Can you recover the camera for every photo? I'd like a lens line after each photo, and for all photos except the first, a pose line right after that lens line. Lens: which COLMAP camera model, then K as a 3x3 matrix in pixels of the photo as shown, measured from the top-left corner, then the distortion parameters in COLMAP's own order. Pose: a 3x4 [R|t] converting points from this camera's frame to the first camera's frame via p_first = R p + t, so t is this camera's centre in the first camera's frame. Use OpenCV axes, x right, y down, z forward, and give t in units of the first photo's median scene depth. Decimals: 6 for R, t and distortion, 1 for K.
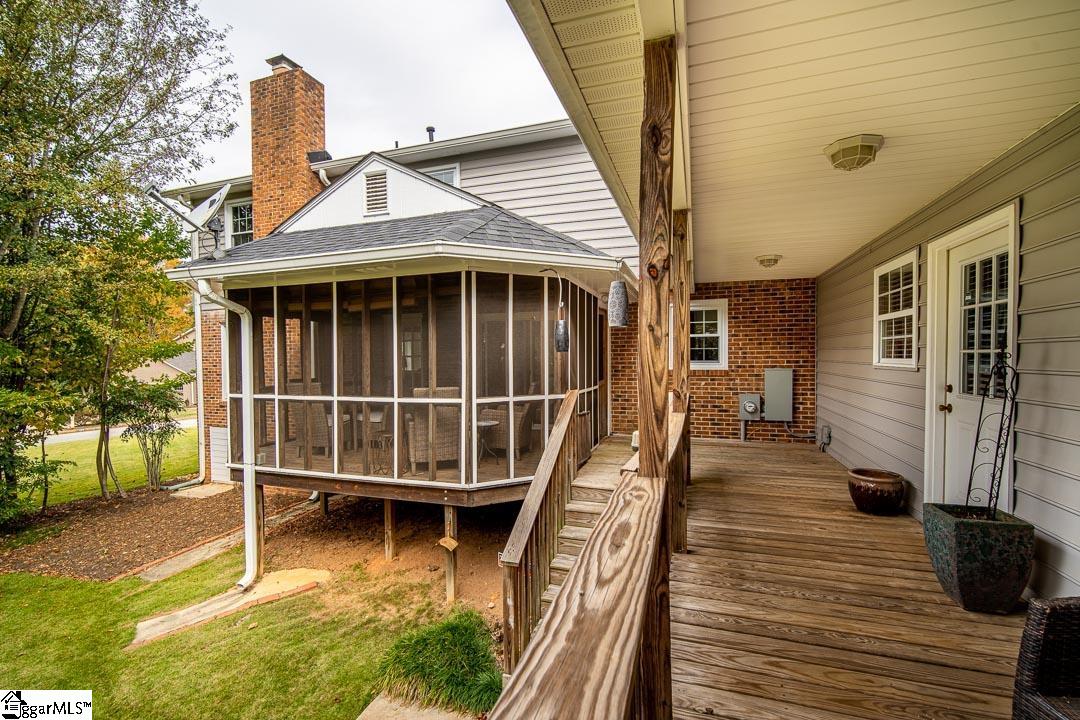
lens RADIAL K [[476.5, 0, 536.4], [0, 476.5, 372.2], [0, 0, 1]] dist [-0.002931, -0.000180]
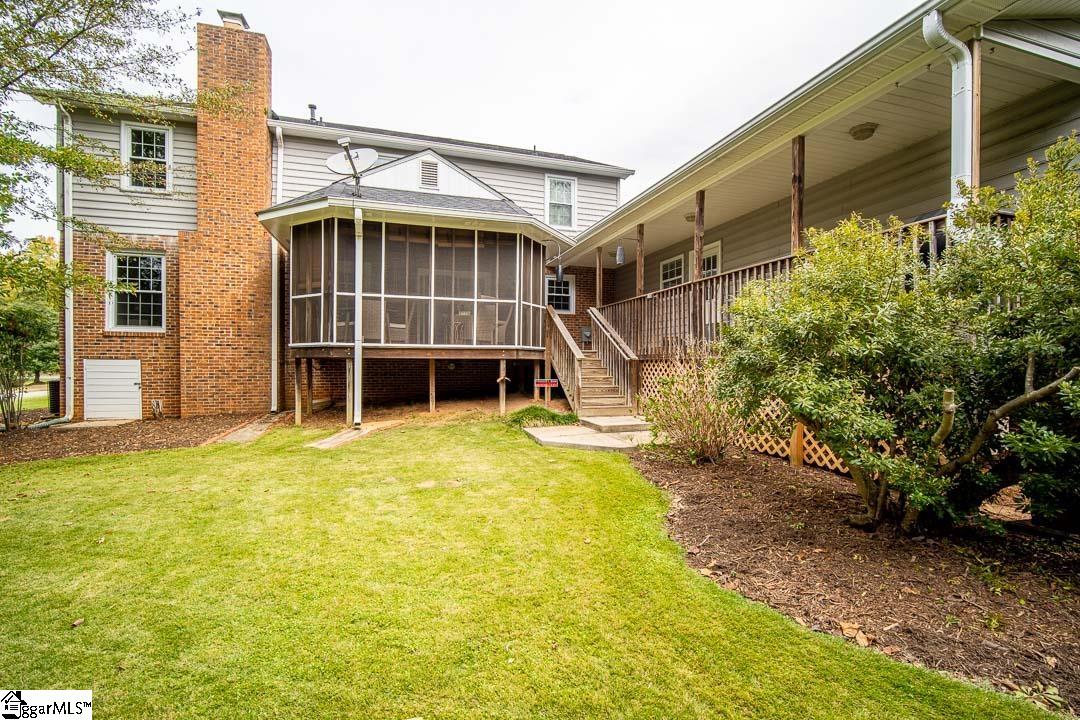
lens RADIAL K [[476.5, 0, 536.4], [0, 476.5, 372.2], [0, 0, 1]] dist [-0.002931, -0.000180]
pose [[0.808822, 0.002576, 0.588048, -1.027312], [0.007348, 0.999868, -0.014486, 0.314671], [-0.588008, 0.016038, 0.808696, -0.482447]]
